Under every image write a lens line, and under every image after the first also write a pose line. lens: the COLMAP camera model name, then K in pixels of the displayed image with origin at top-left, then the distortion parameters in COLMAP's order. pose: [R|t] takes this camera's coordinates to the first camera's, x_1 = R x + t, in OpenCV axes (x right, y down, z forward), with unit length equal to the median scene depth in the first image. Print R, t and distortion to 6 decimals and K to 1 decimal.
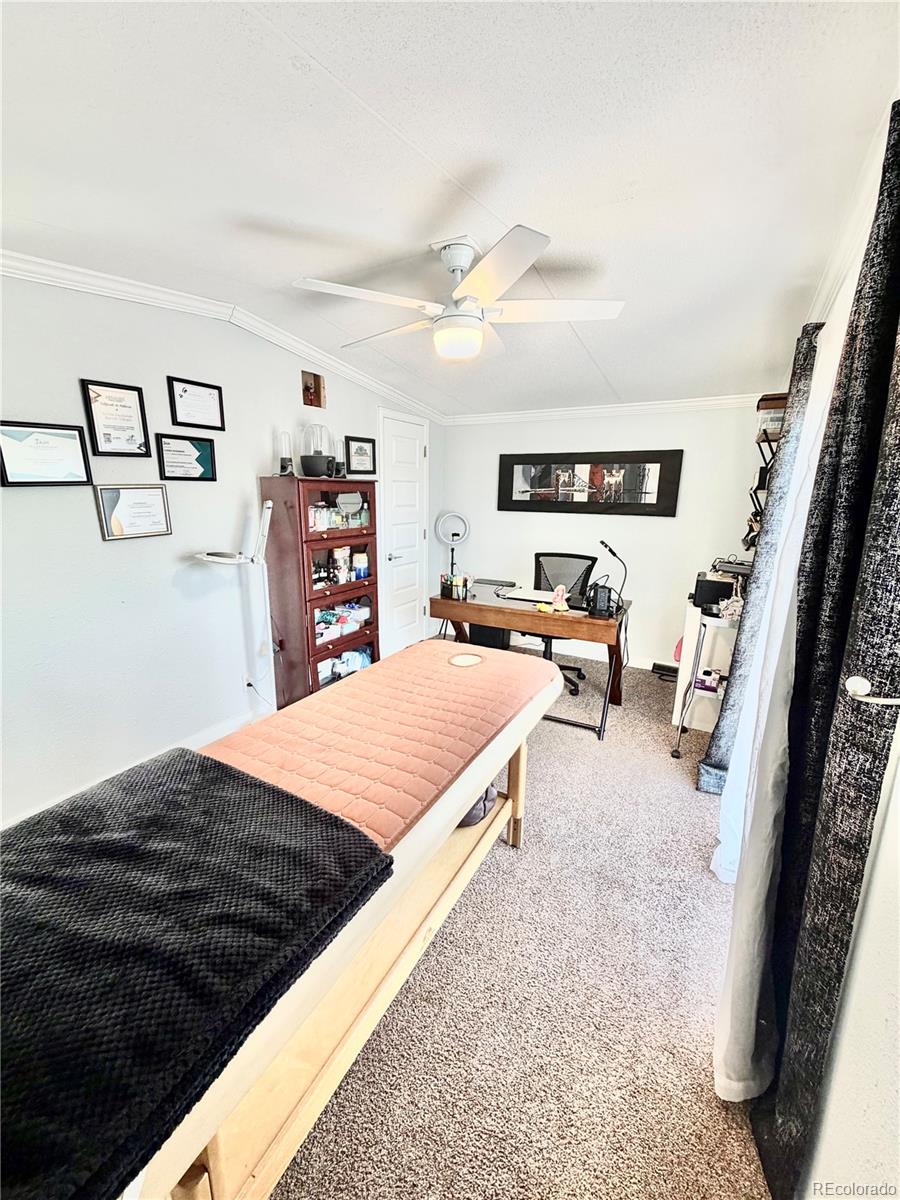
lens RADIAL K [[483.1, 0, 453.3], [0, 483.1, 596.7], [0, 0, 1]] dist [0.000359, -0.000021]
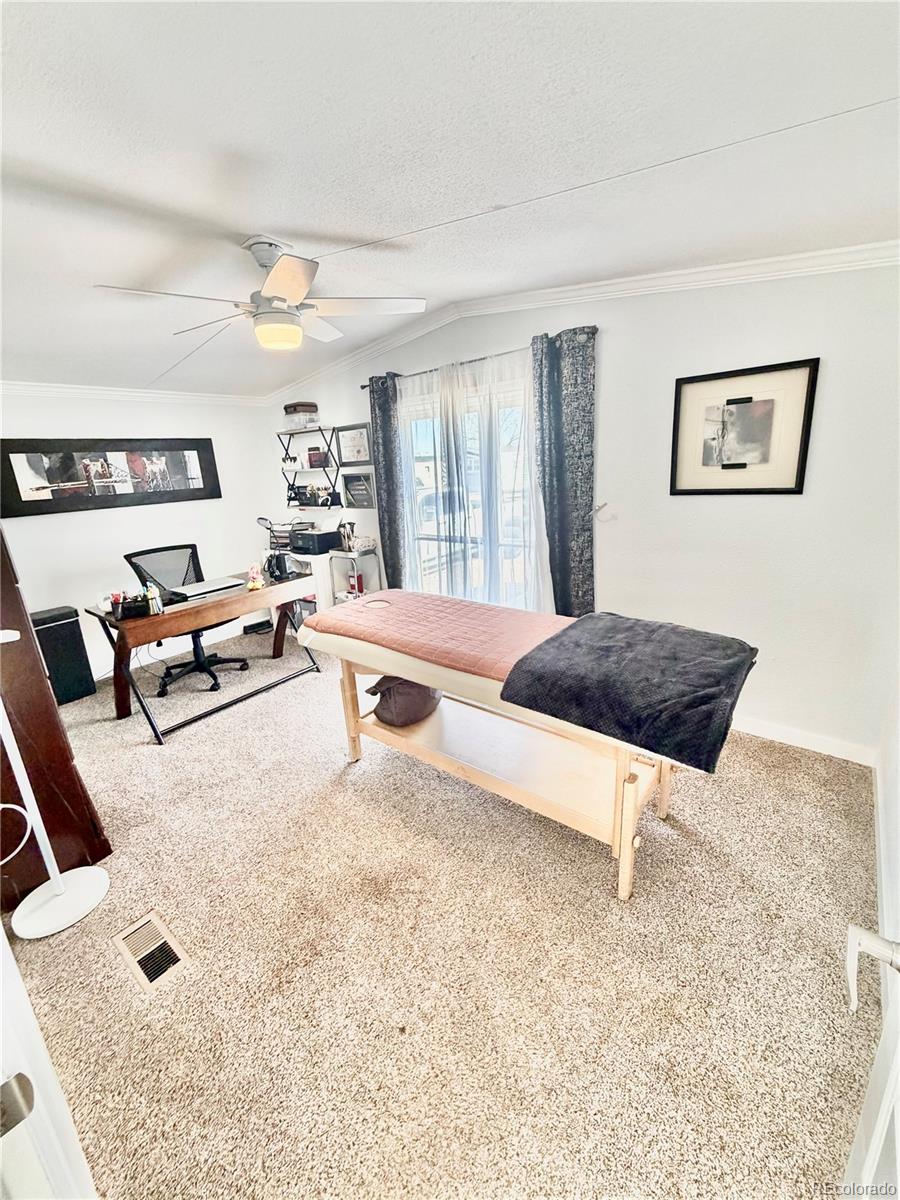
lens RADIAL K [[483.1, 0, 453.0], [0, 483.1, 596.6], [0, 0, 1]] dist [0.000359, -0.000021]
pose [[0.176620, -0.288412, 0.941076, -0.552661], [0.265165, 0.934700, 0.236693, -0.068586], [-0.947889, 0.207735, 0.241563, 0.241159]]
